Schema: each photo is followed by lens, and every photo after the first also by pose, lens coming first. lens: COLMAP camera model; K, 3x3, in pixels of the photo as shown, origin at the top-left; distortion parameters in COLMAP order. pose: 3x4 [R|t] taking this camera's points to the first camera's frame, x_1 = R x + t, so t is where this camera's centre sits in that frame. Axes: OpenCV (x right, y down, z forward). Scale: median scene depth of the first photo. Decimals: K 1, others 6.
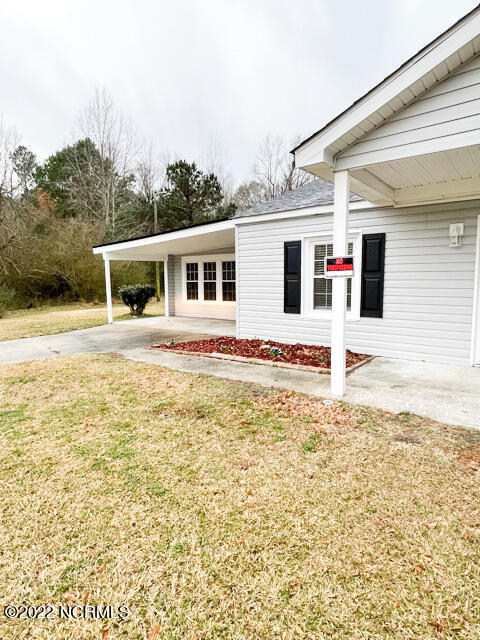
lens RADIAL K [[358.7, 0, 241.3], [0, 358.7, 315.1], [0, 0, 1]] dist [0.004669, 0.000596]
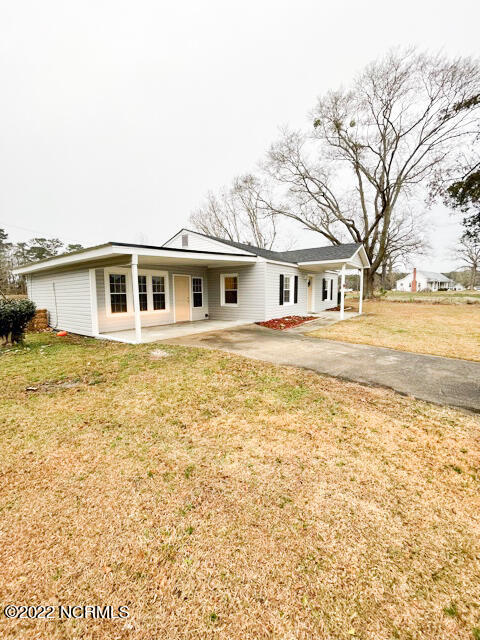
lens RADIAL K [[257.3, 0, 240.2], [0, 257.3, 320.0], [0, 0, 1]] dist [-0.006283, 0.001867]
pose [[0.024375, -0.101900, 0.994496, -0.855052], [0.099817, 0.990068, 0.099000, -0.060574], [-0.994707, 0.096855, 0.034304, 0.674030]]
